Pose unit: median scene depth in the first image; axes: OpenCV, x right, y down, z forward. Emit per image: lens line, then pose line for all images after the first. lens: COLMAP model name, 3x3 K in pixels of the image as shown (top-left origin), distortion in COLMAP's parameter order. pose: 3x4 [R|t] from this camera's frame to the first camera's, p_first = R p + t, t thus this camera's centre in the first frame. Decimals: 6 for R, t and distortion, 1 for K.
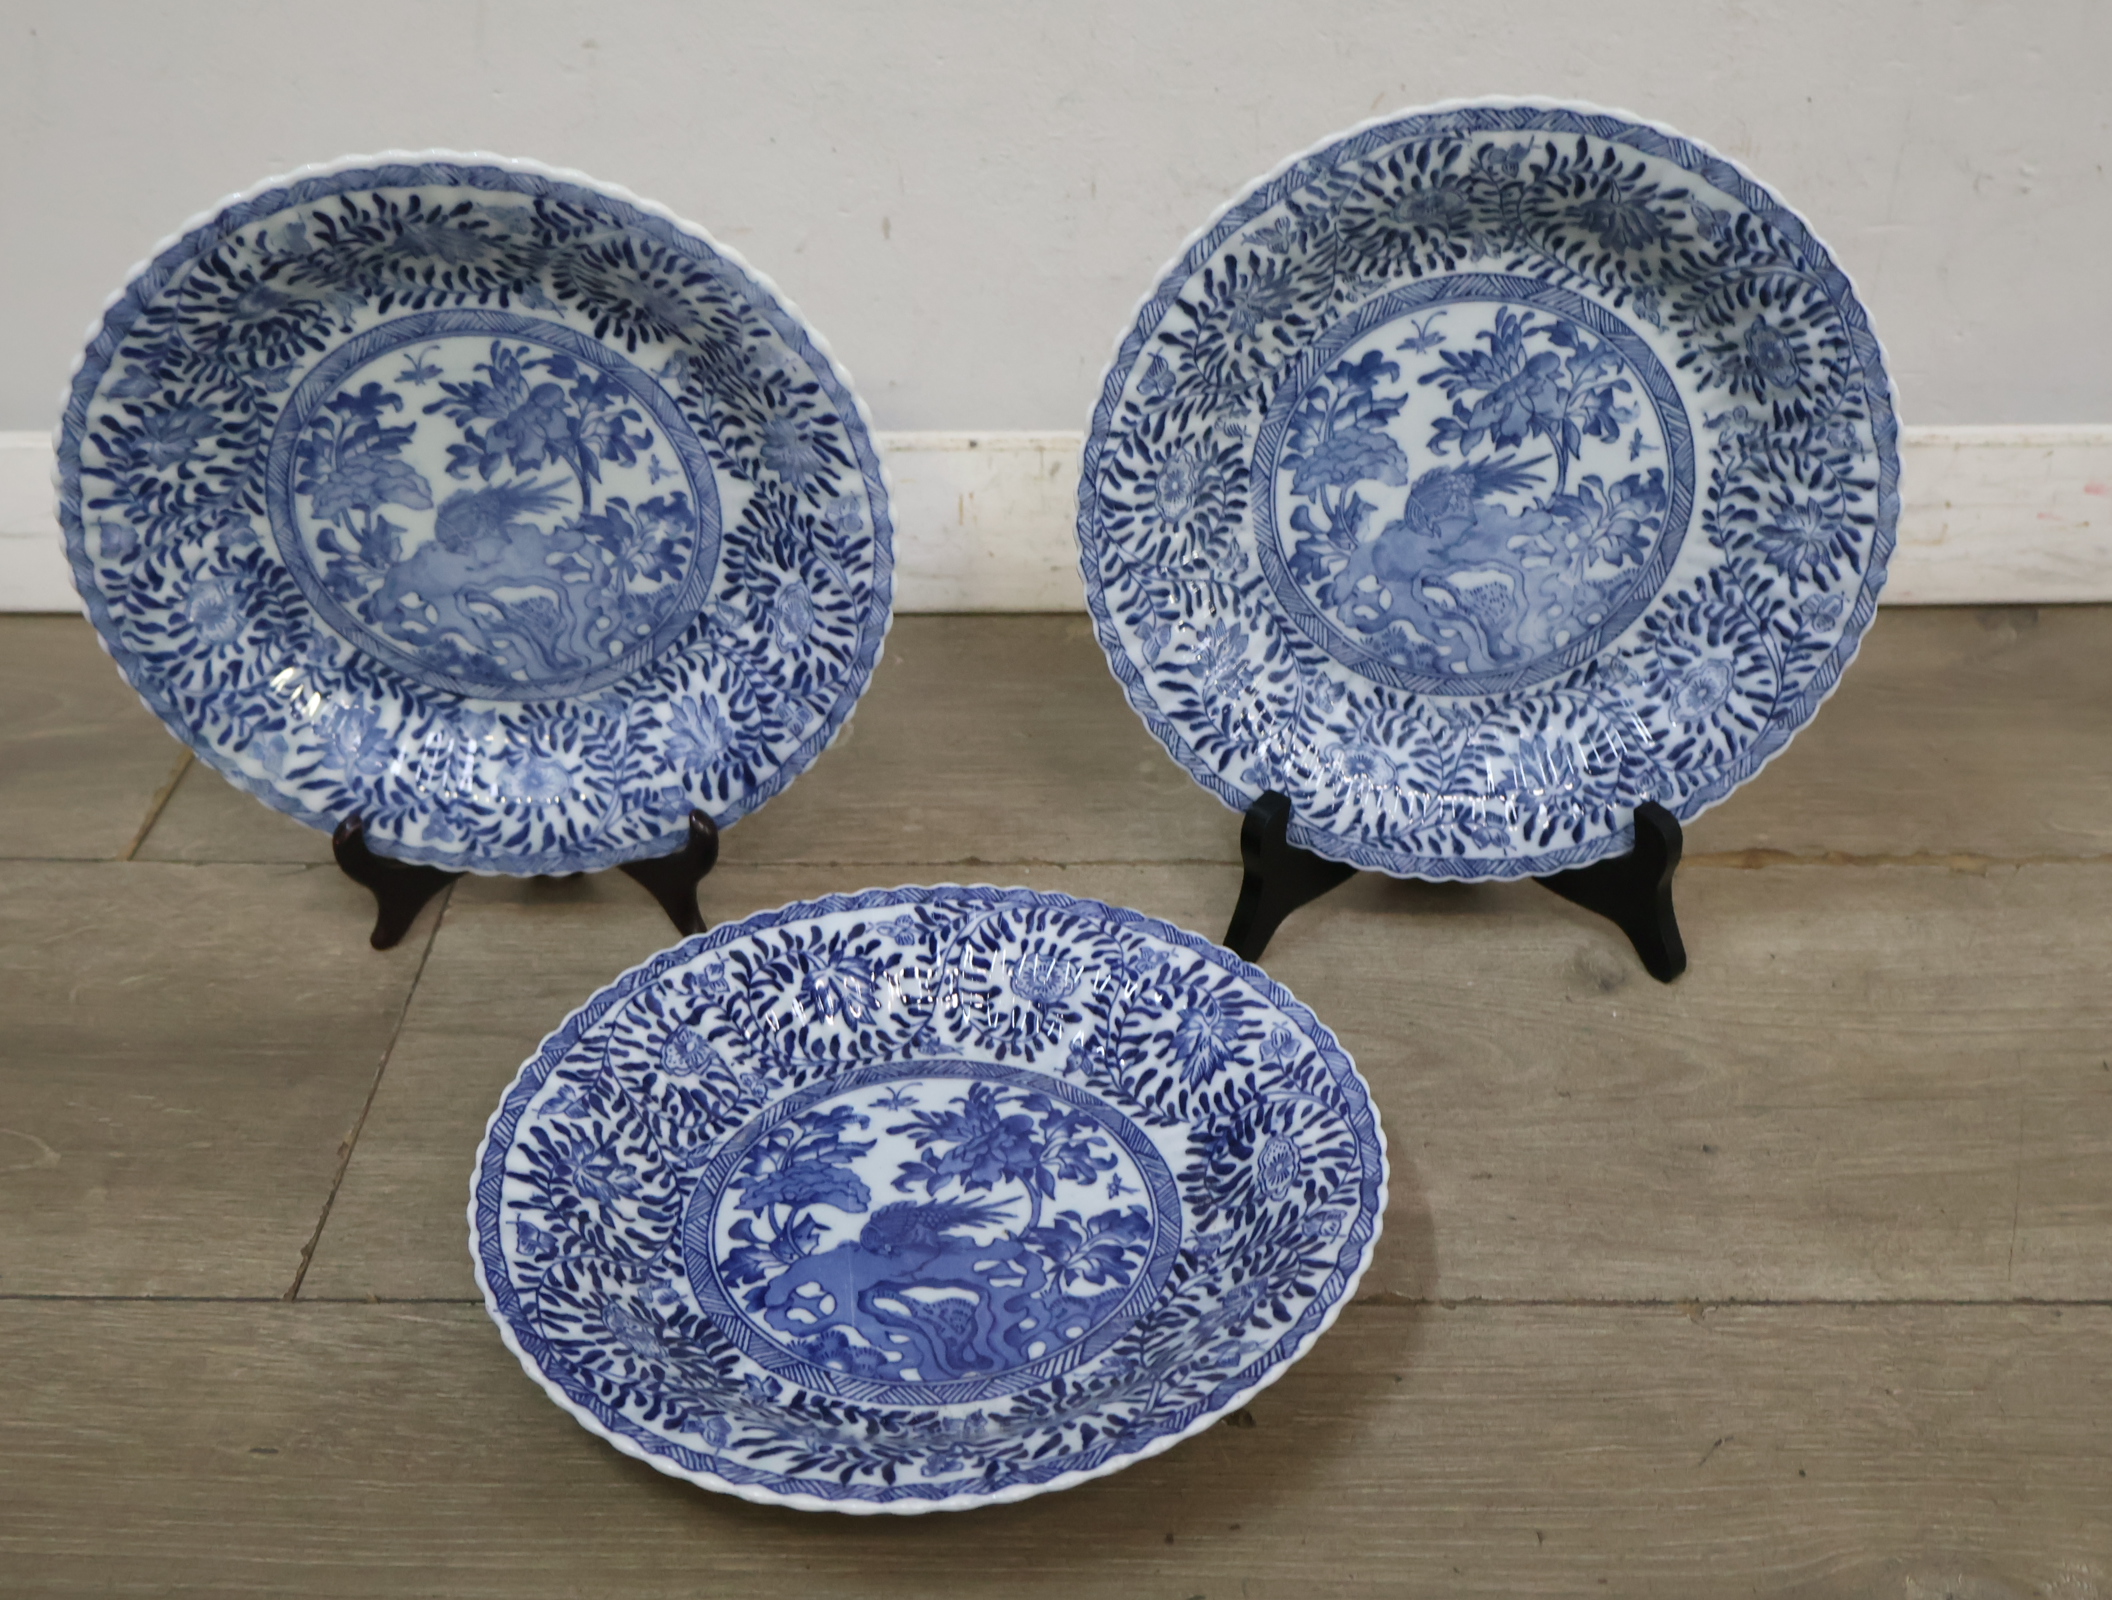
lens RADIAL K [[2362.4, 0, 1050.8], [0, 2362.4, 809.2], [0, 0, 1]] dist [0.011698, -0.008292]
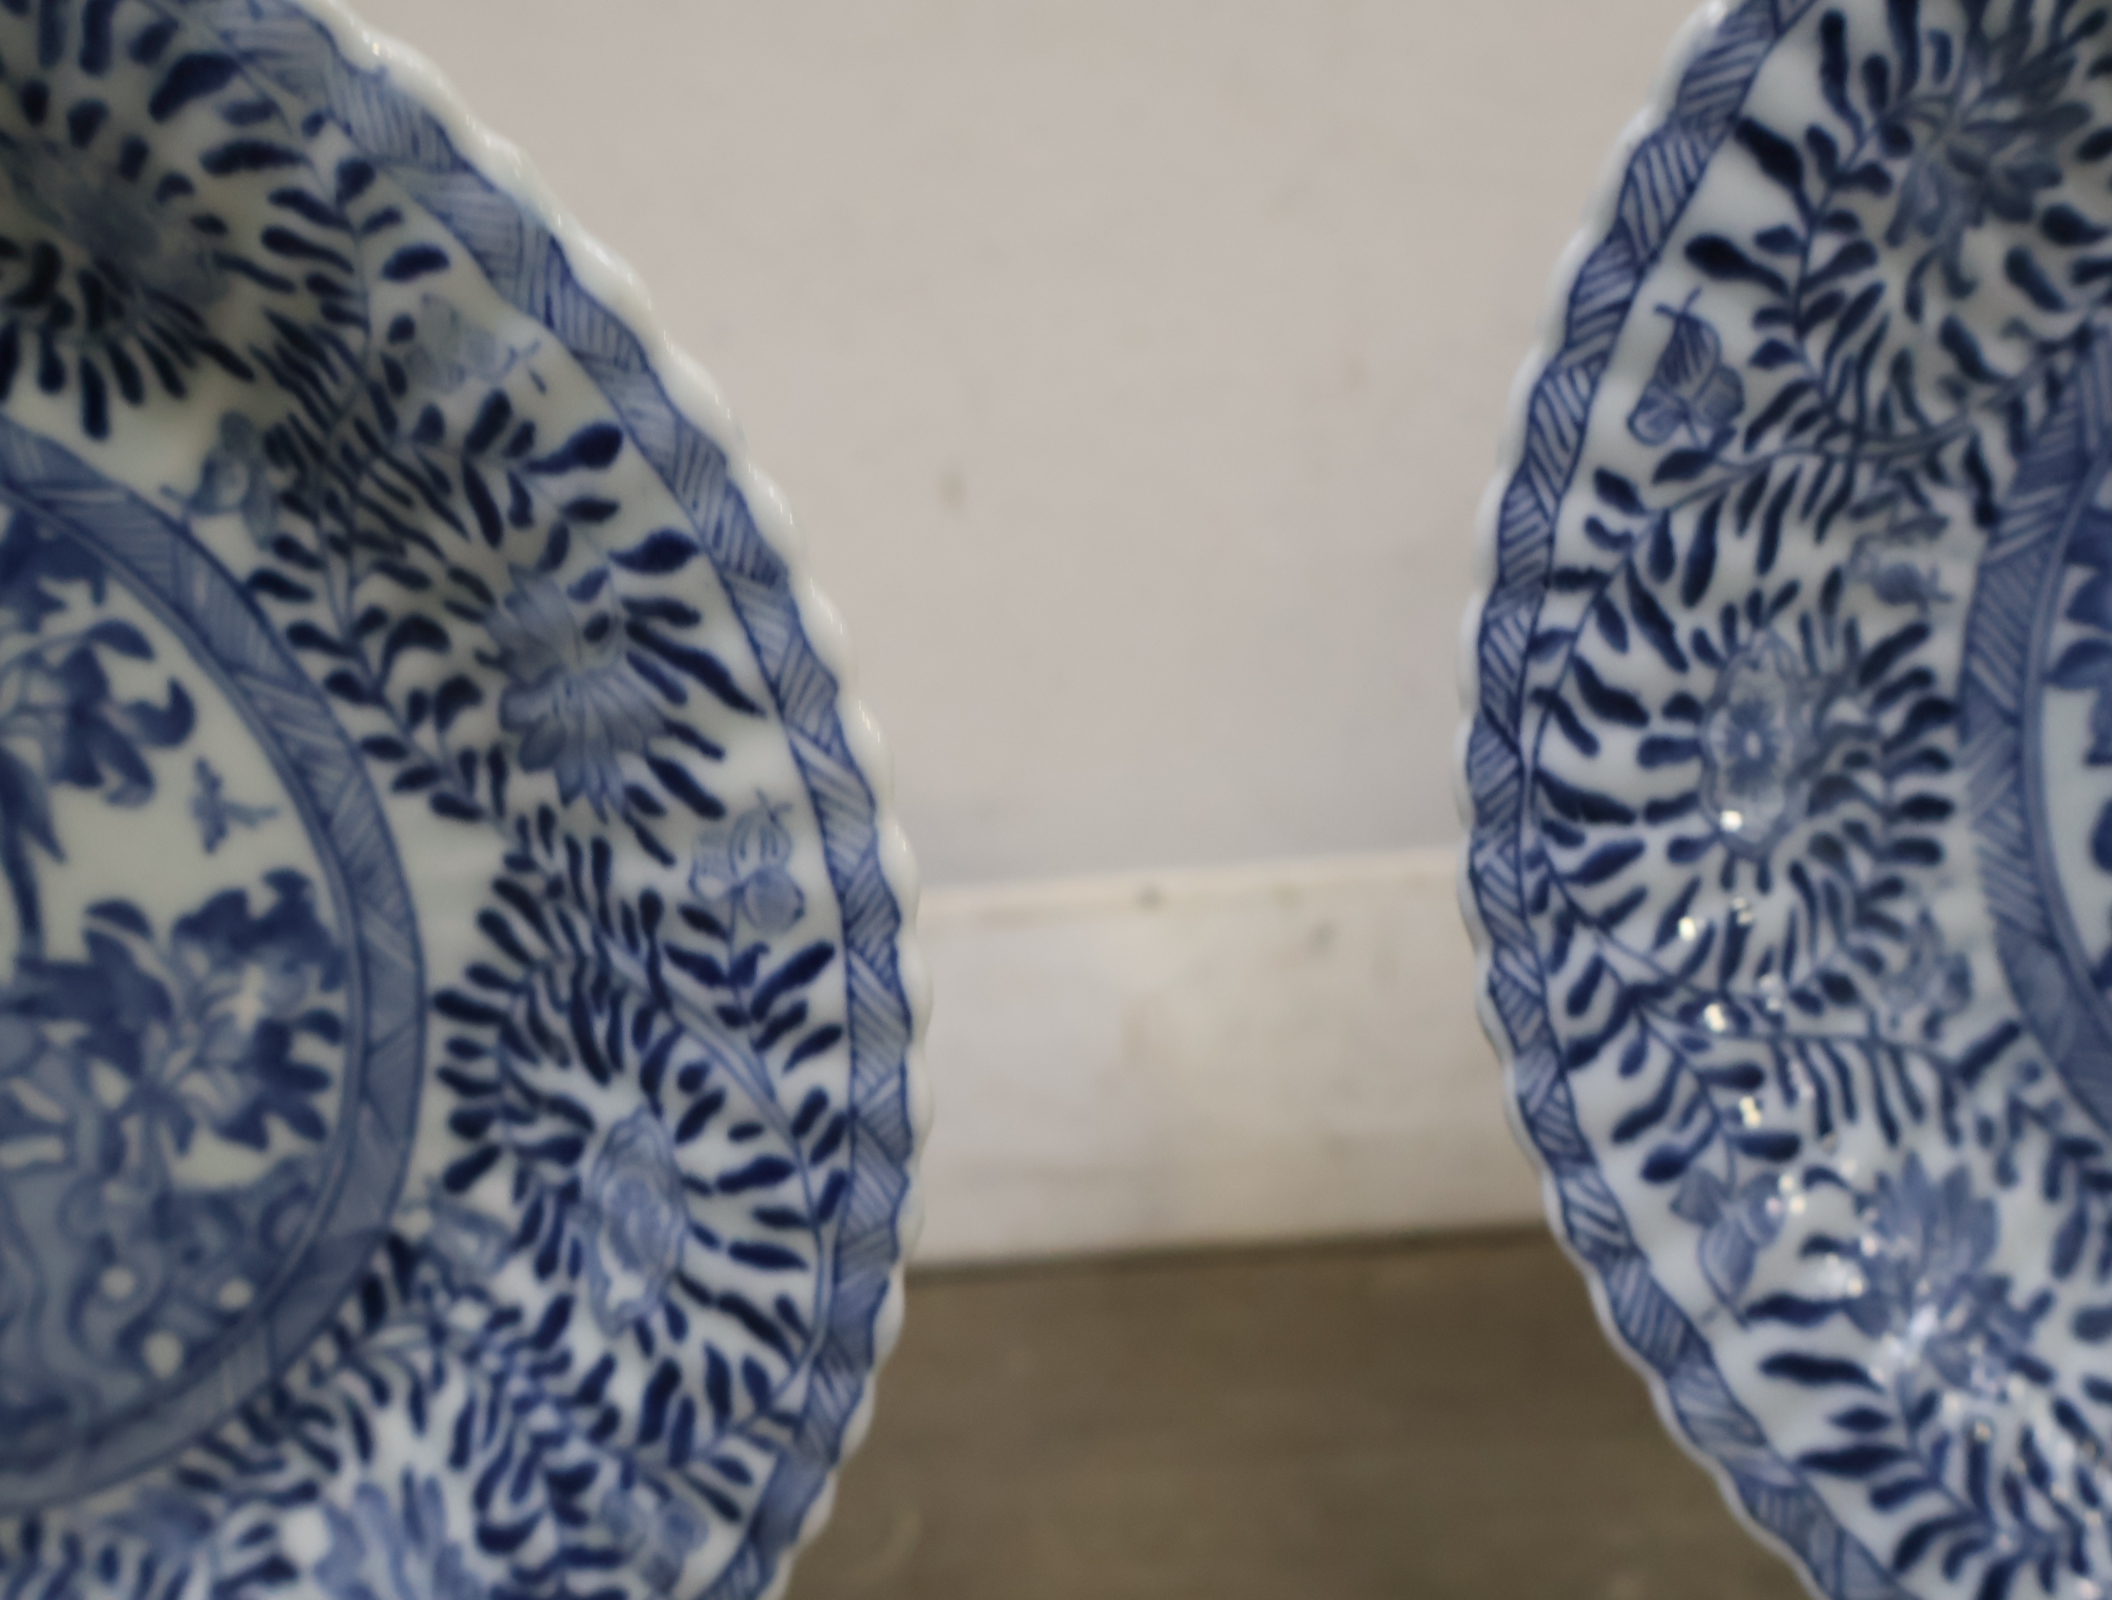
lens RADIAL K [[2368.7, 0, 1055.2], [0, 2368.7, 793.9], [0, 0, 1]] dist [0.017899, -0.019302]
pose [[0.994725, -0.076651, -0.068166, -0.022554], [0.052463, 0.951213, -0.304041, -0.034642], [0.088146, 0.298861, 0.950217, 0.678787]]
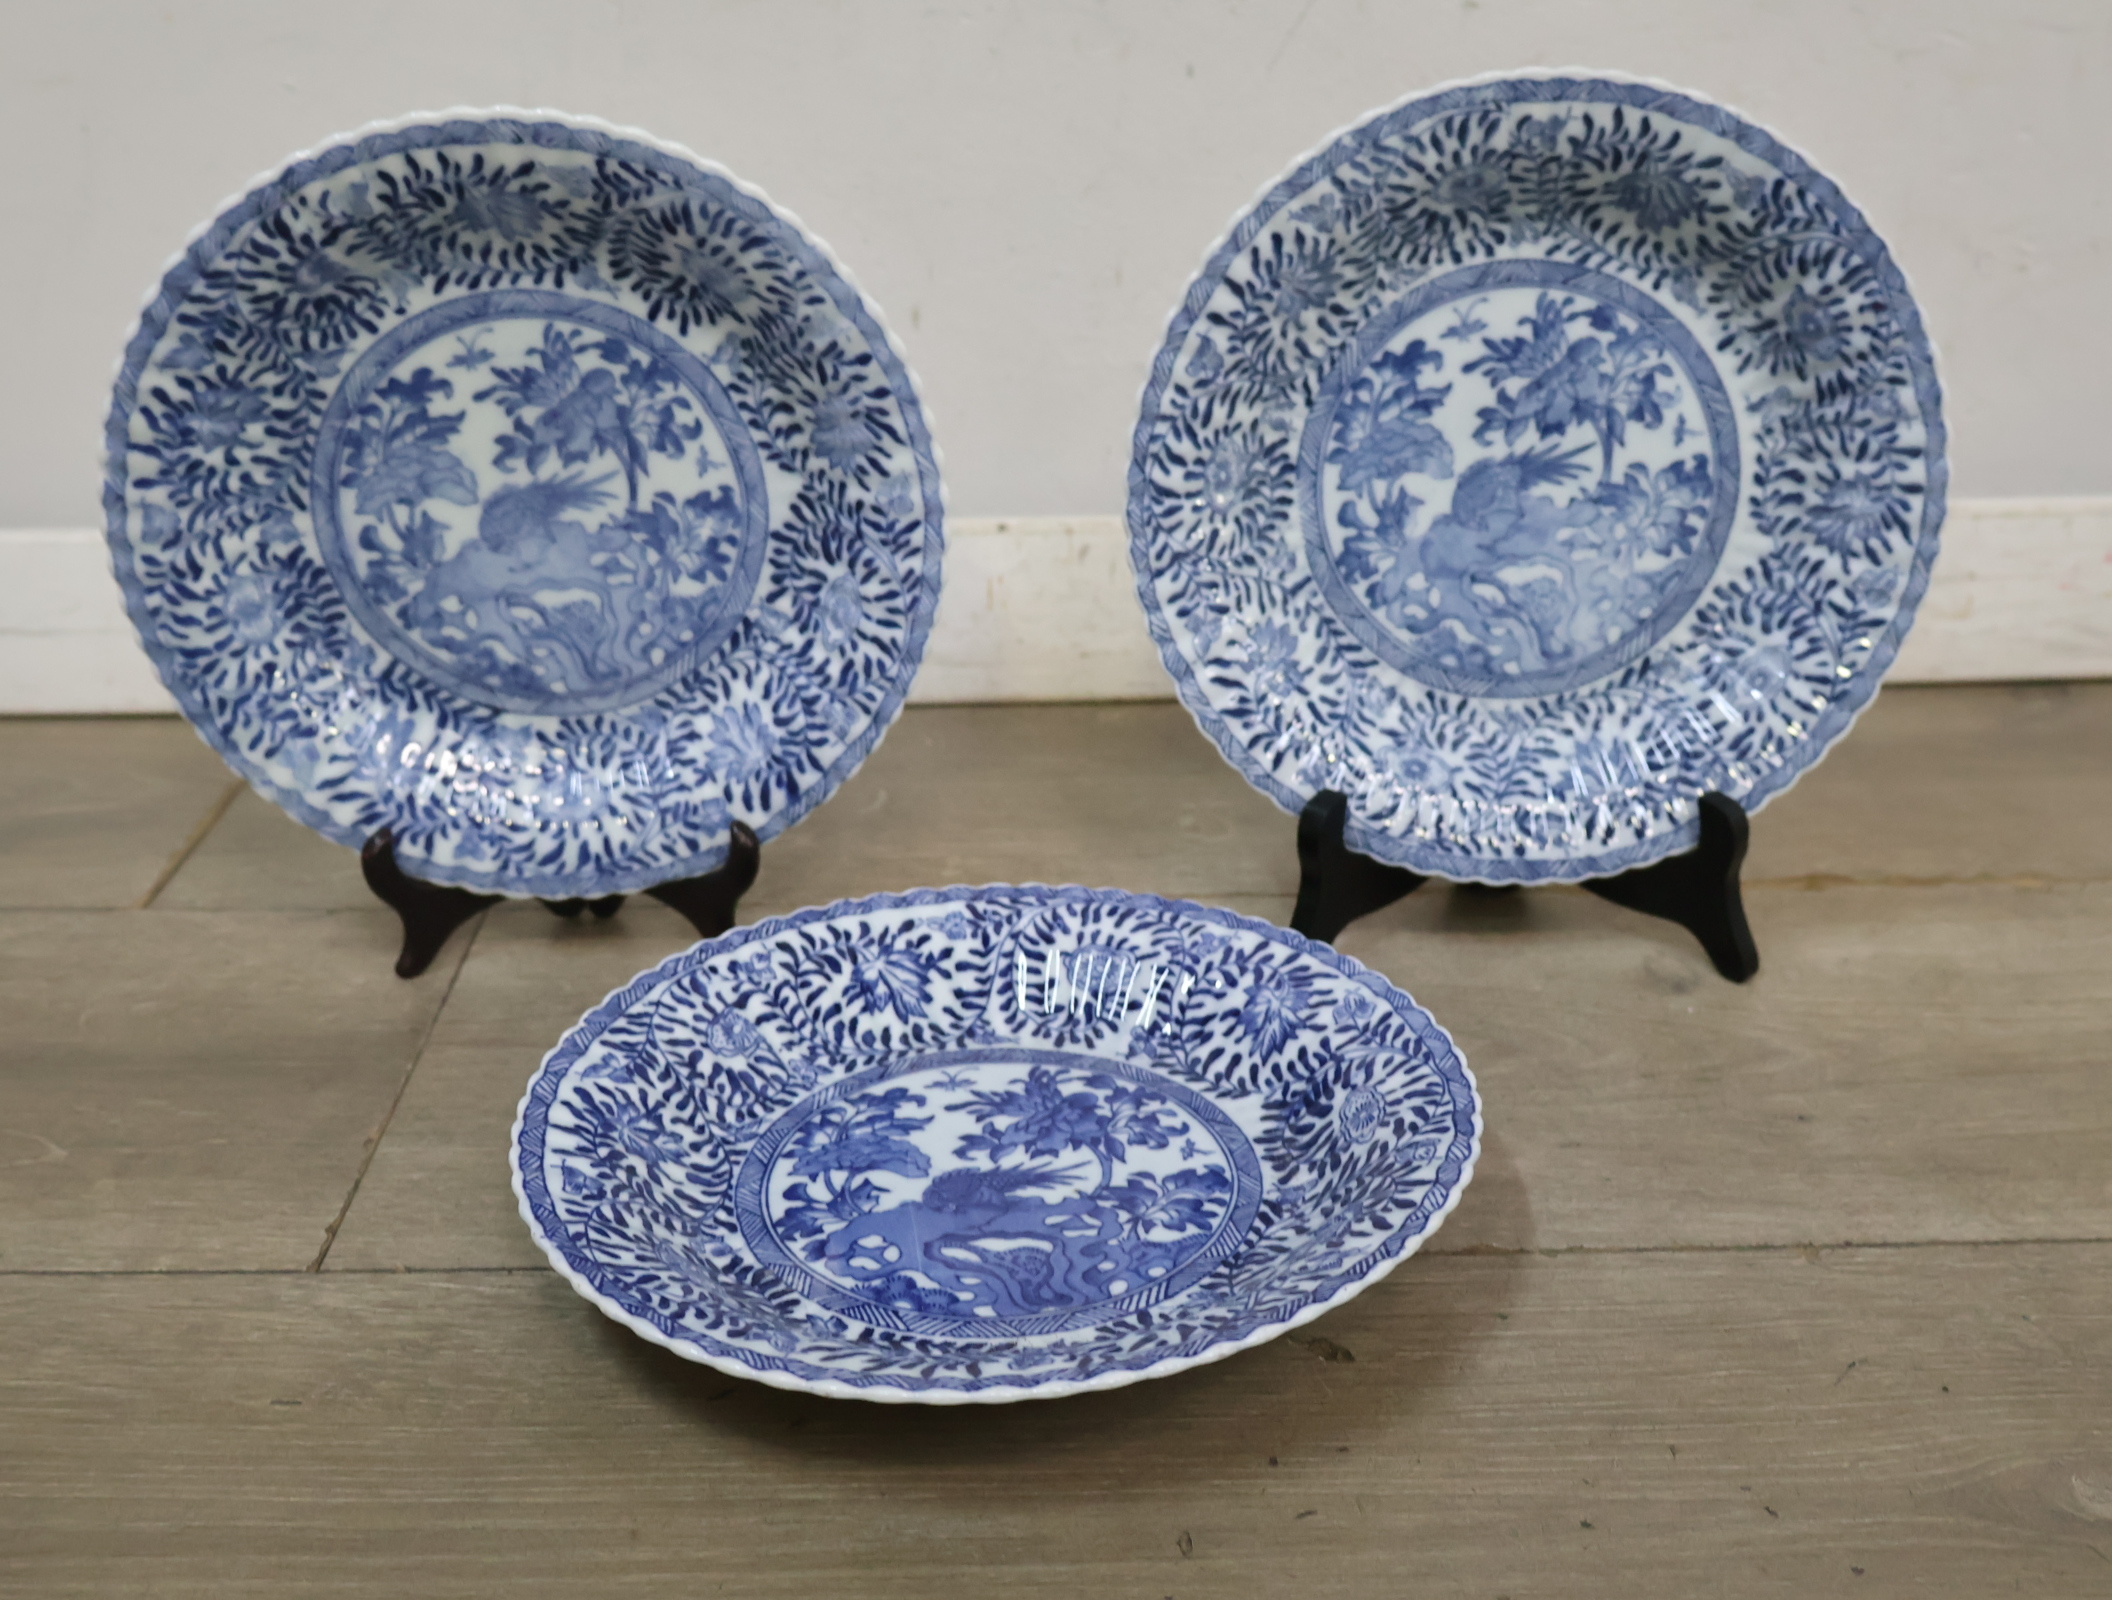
lens RADIAL K [[2368.7, 0, 1055.2], [0, 2368.7, 793.9], [0, 0, 1]] dist [0.017899, -0.019302]
pose [[0.999758, -0.012755, 0.017924, -0.038324], [0.015611, 0.985405, -0.169509, 0.165029], [-0.015500, 0.169748, 0.985366, 0.035424]]
